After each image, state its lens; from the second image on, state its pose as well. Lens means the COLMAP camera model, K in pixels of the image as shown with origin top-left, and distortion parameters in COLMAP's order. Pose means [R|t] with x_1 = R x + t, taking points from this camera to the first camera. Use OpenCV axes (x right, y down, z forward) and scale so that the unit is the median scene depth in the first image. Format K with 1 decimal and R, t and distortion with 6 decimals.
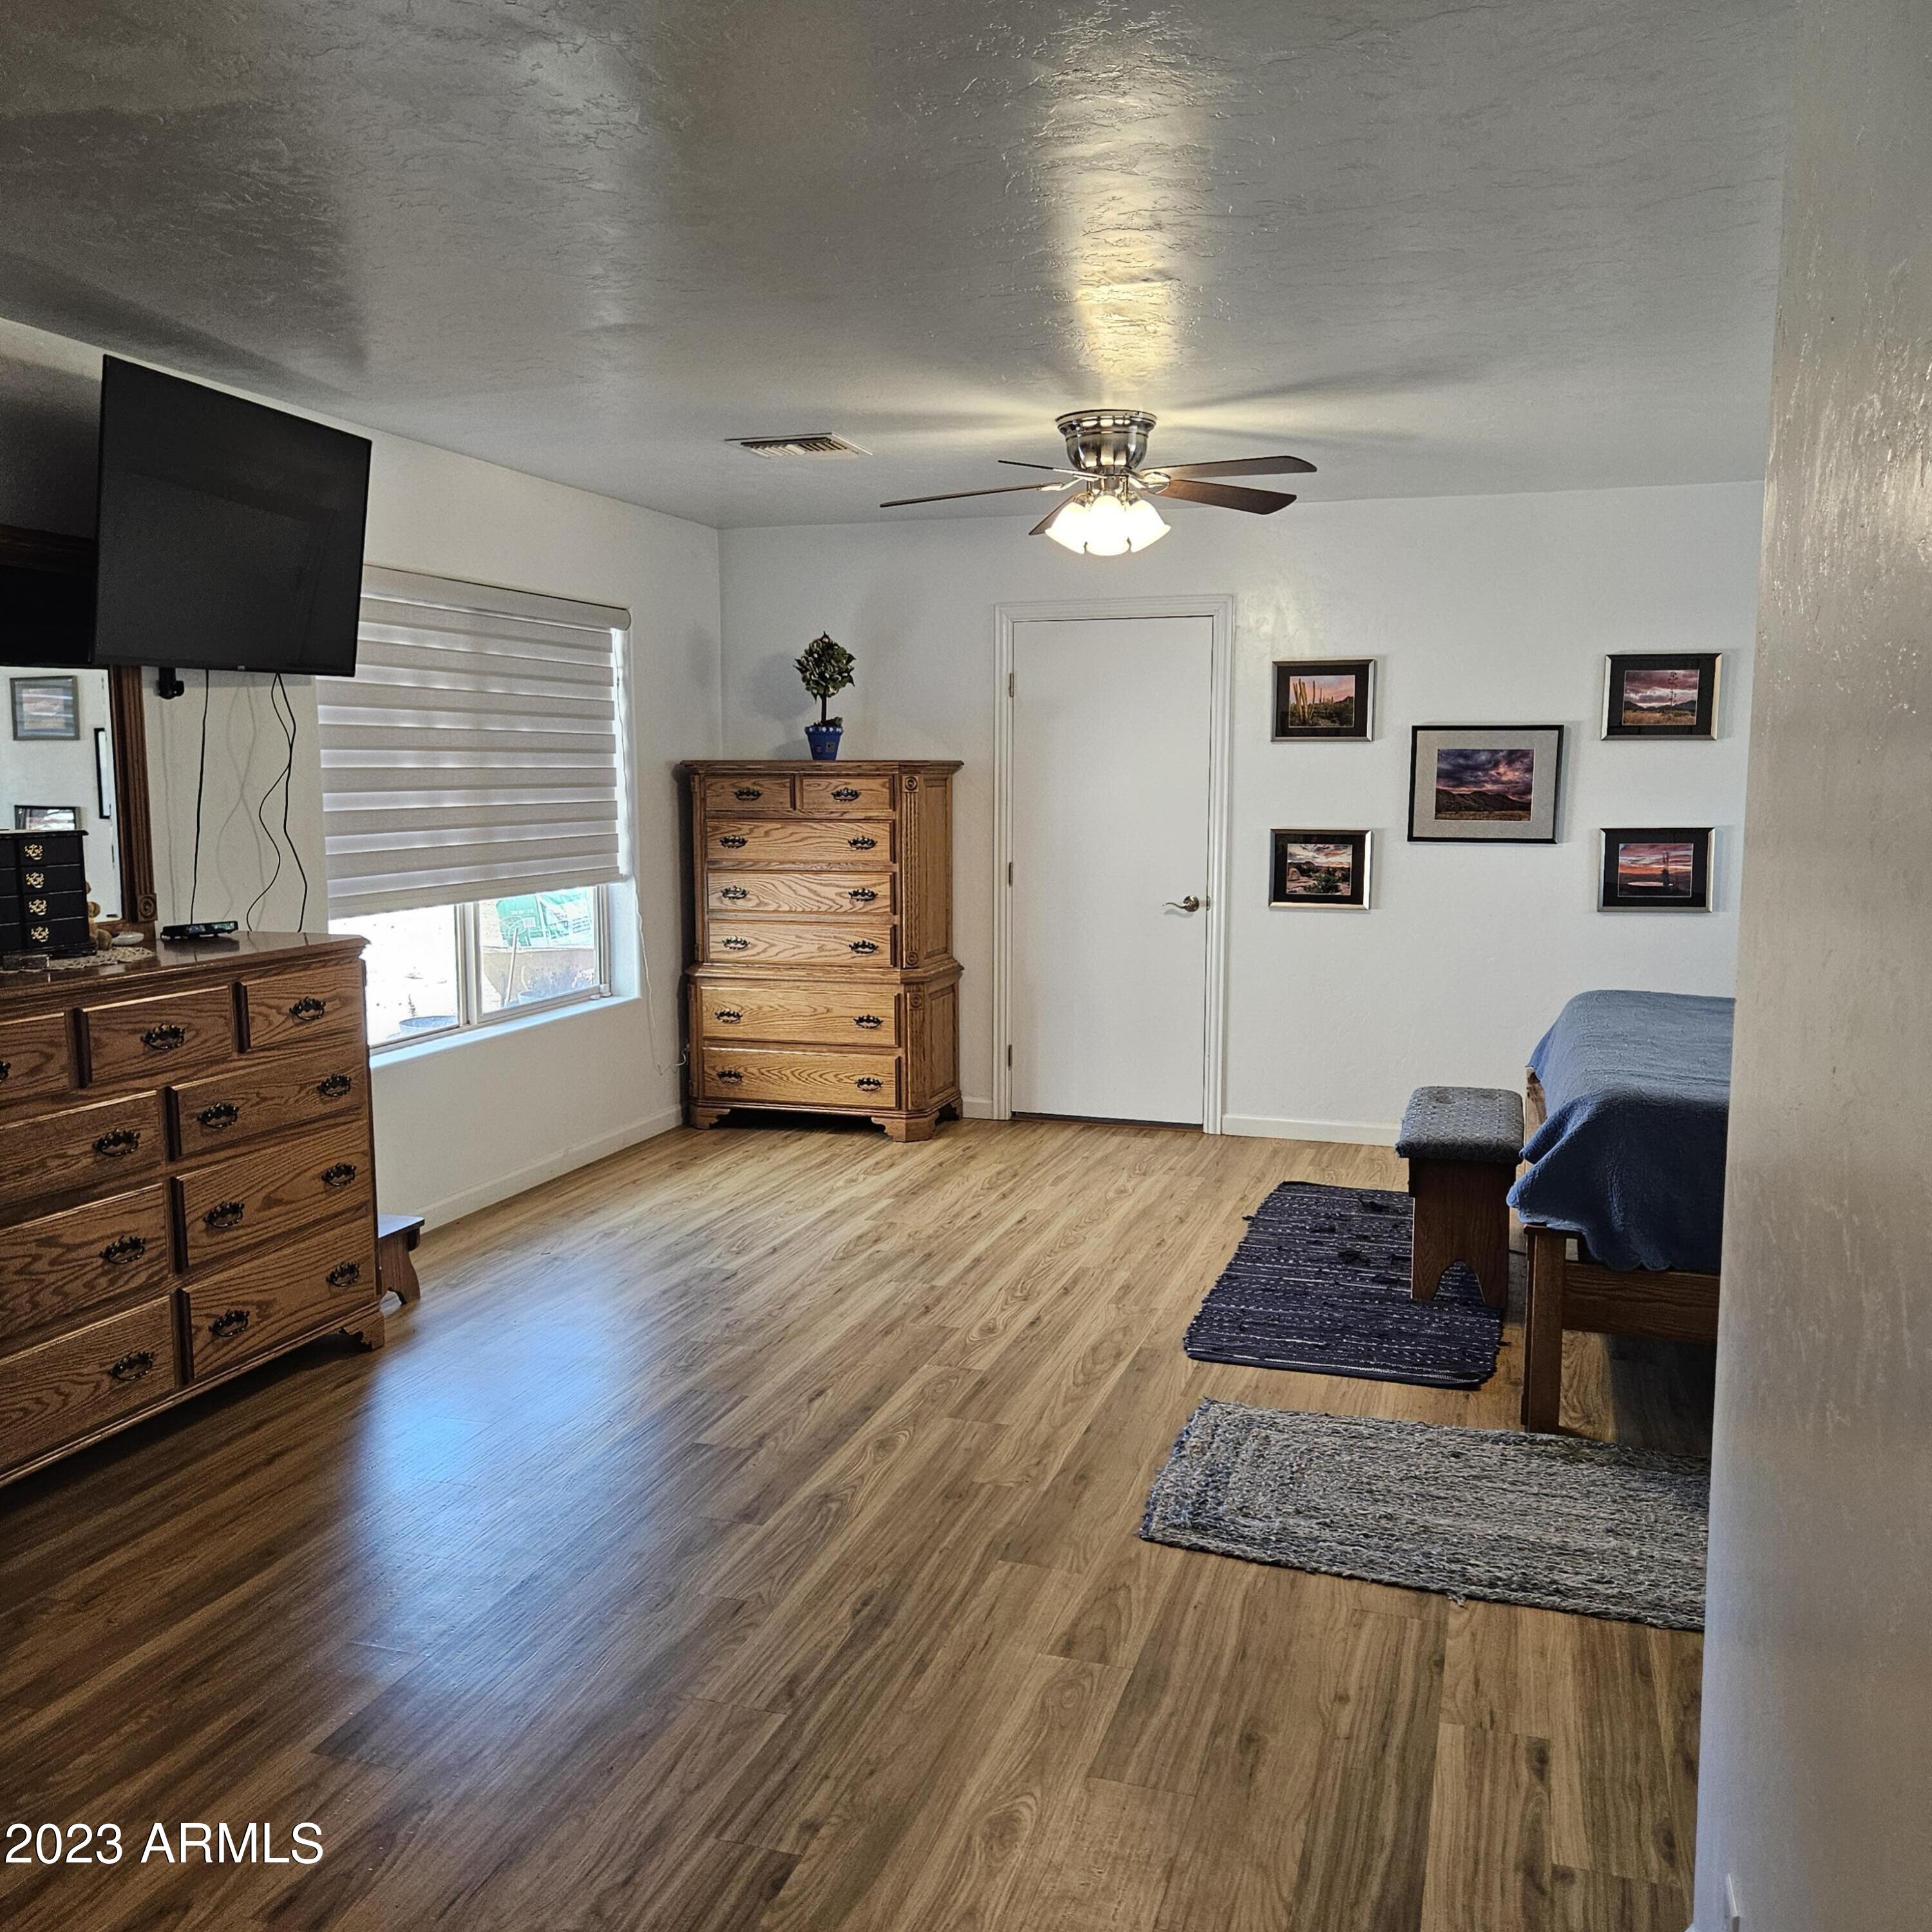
lens RADIAL K [[1679.3, 0, 966.0], [0, 1679.3, 950.4], [0, 0, 1]] dist [0.076152, -0.065876]
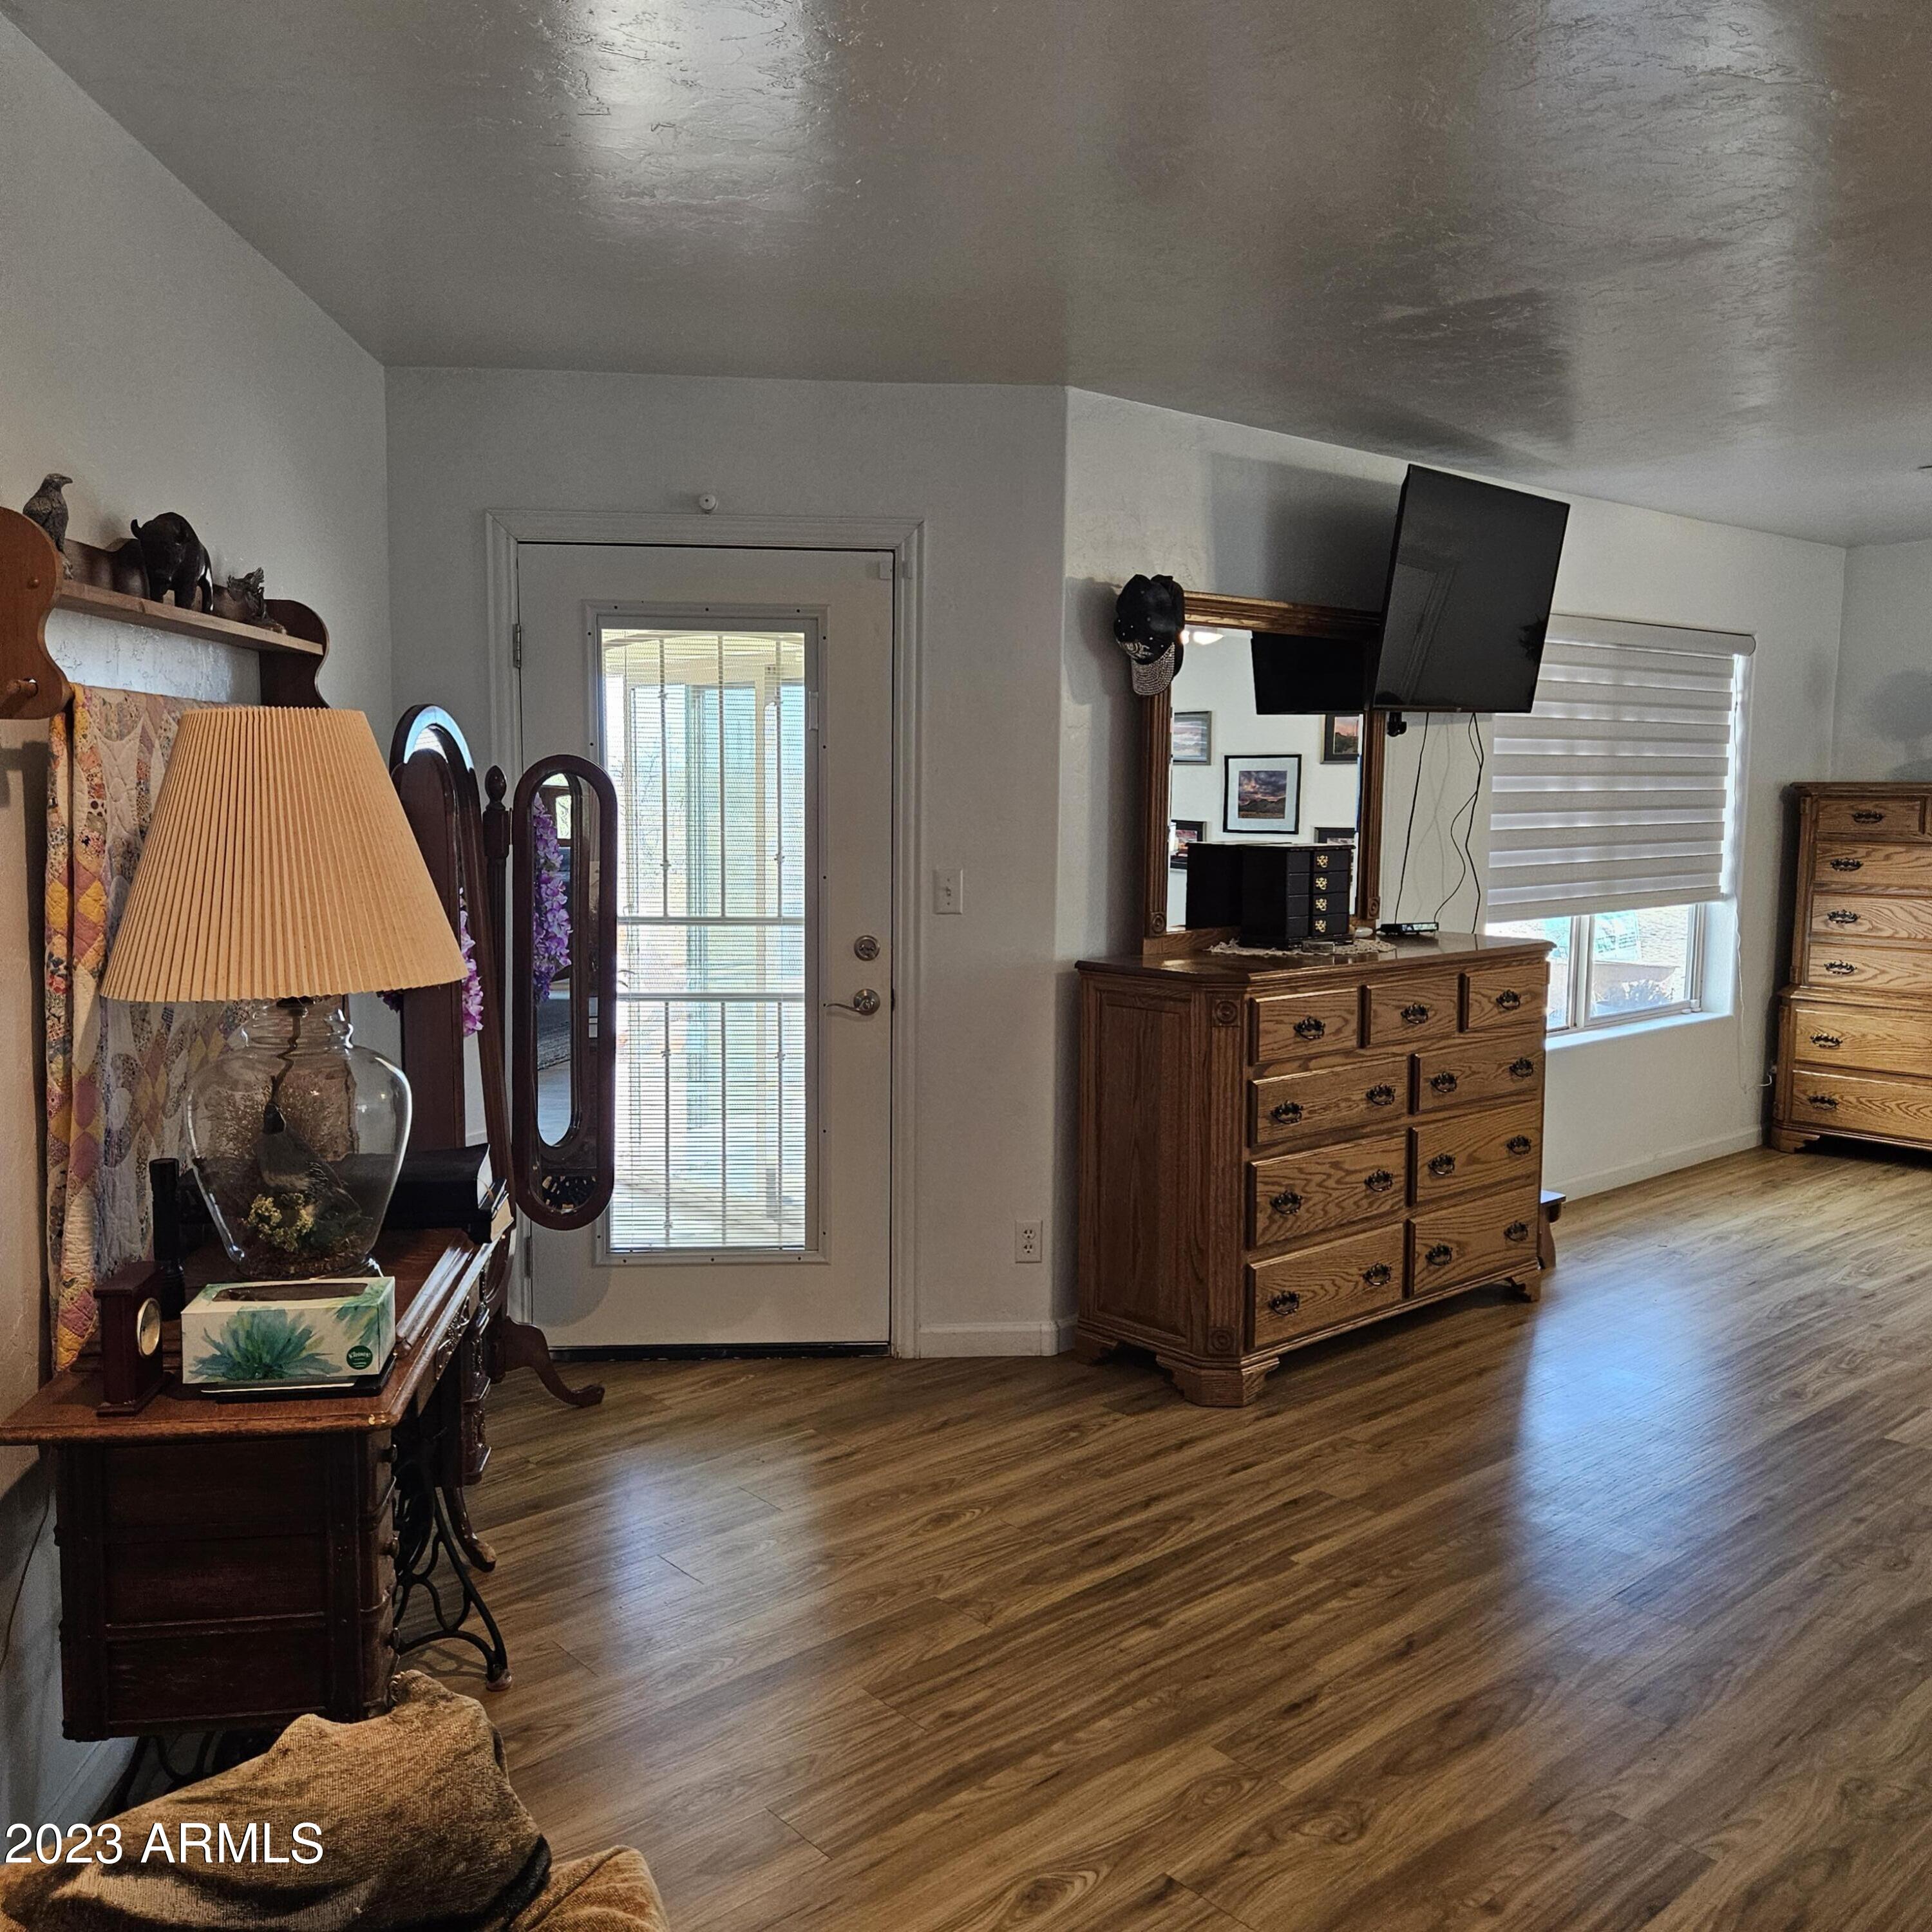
lens RADIAL K [[1679.3, 0, 966.0], [0, 1679.3, 950.4], [0, 0, 1]] dist [0.076152, -0.065876]
pose [[0.860133, 0.057414, -0.506829, -0.102304], [-0.060903, 0.998097, 0.009708, 0.010085], [0.506422, 0.022517, 0.861992, -0.169564]]
